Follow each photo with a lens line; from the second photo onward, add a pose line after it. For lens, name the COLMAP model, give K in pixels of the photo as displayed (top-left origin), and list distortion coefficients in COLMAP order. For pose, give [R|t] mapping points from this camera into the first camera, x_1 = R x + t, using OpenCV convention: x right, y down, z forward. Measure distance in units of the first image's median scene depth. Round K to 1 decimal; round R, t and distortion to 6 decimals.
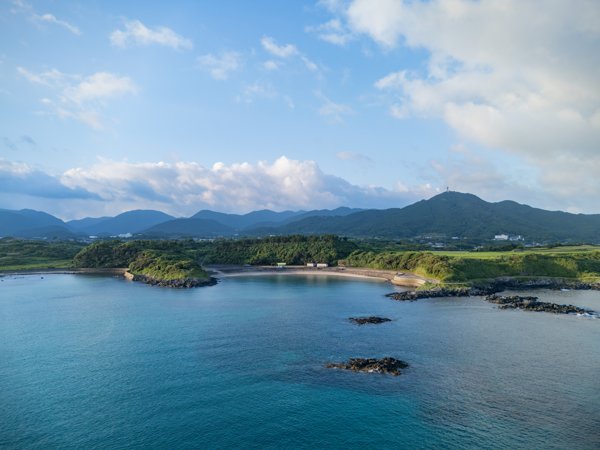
lens RADIAL K [[436.4, 0, 298.9], [0, 436.4, 224.1], [0, 0, 1]] dist [0.031633, -0.003857]
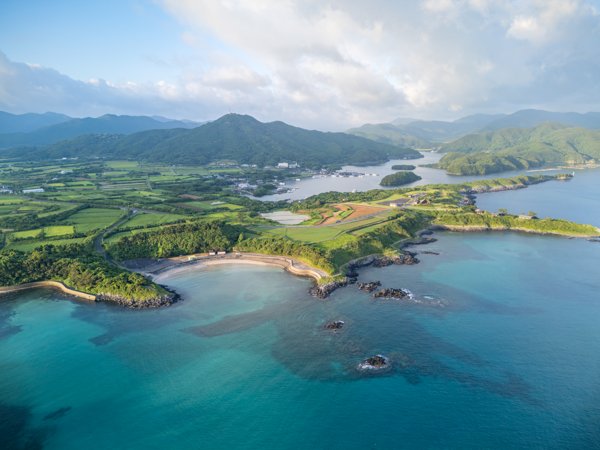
lens RADIAL K [[436.4, 0, 300.3], [0, 436.4, 225.9], [0, 0, 1]] dist [0.031633, -0.003857]
pose [[0.860091, -0.114818, 0.497051, -0.375896], [-0.005156, 0.972336, 0.233529, -0.284240], [-0.510114, -0.203418, 0.835706, -0.202670]]
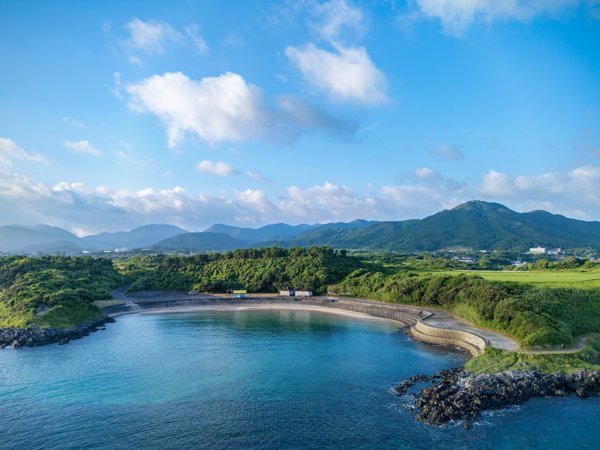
lens RADIAL K [[436.4, 0, 300.8], [0, 436.4, 228.8], [0, 0, 1]] dist [0.031633, -0.003857]
pose [[0.999277, -0.006216, -0.037516, 0.072154], [0.005404, 0.999750, -0.021687, 0.011803], [0.037642, 0.021469, 0.999061, 0.338898]]
